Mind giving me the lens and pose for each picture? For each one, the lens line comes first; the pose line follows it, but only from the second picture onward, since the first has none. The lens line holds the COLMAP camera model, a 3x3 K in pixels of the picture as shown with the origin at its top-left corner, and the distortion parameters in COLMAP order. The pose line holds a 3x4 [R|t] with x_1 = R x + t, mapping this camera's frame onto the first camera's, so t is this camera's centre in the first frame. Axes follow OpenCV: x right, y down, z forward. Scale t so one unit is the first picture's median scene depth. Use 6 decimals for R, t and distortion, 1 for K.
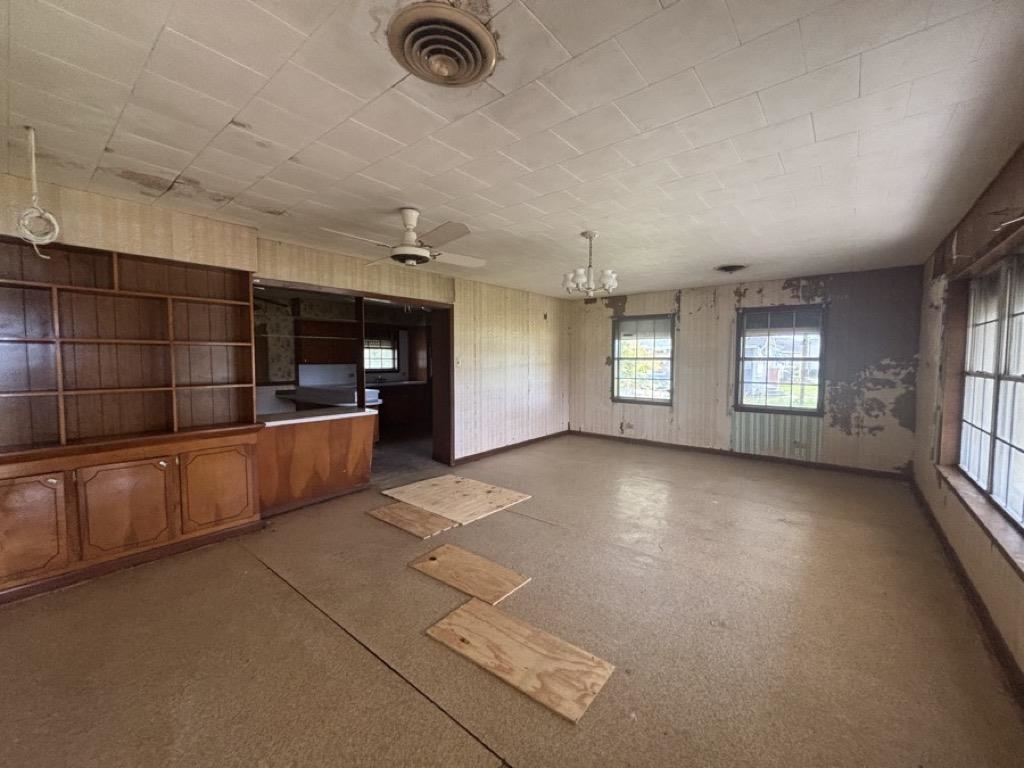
lens RADIAL K [[415.8, 0, 515.1], [0, 415.8, 381.3], [0, 0, 1]] dist [0.001166, 0.000409]
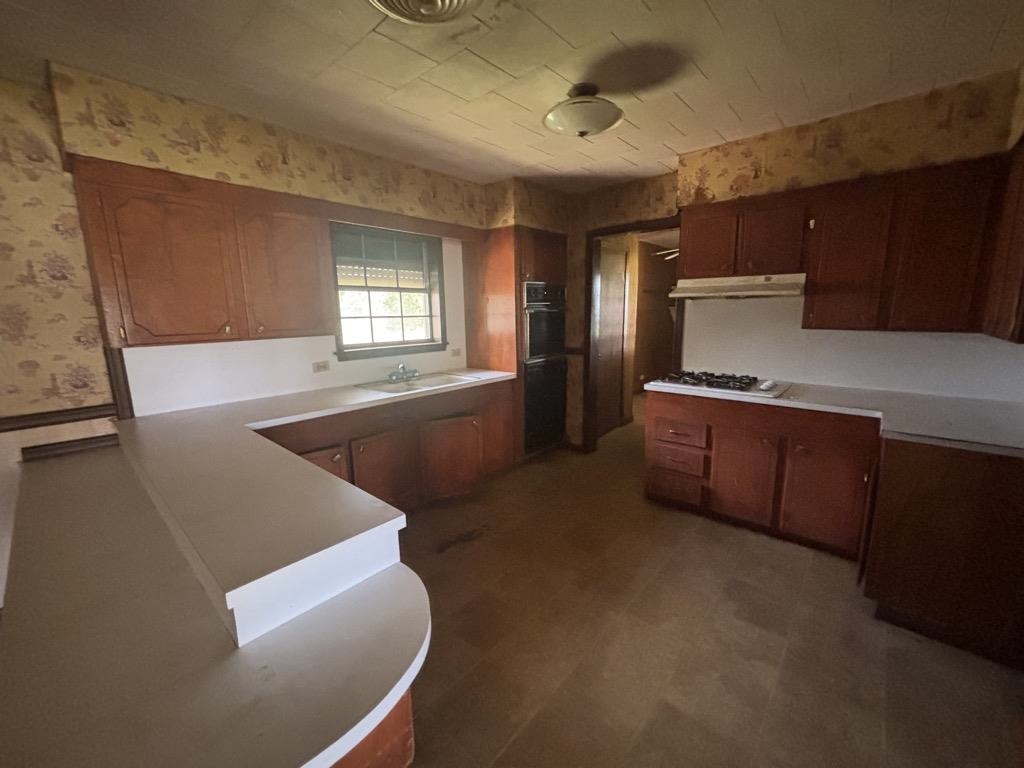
lens RADIAL K [[415.8, 0, 510.3], [0, 415.8, 386.6], [0, 0, 1]] dist [0.001166, 0.000409]
pose [[0.997783, -0.013752, -0.065119, -0.195600], [0.021699, 0.992175, 0.122957, -0.035519], [0.062919, -0.124097, 0.990273, 0.615034]]
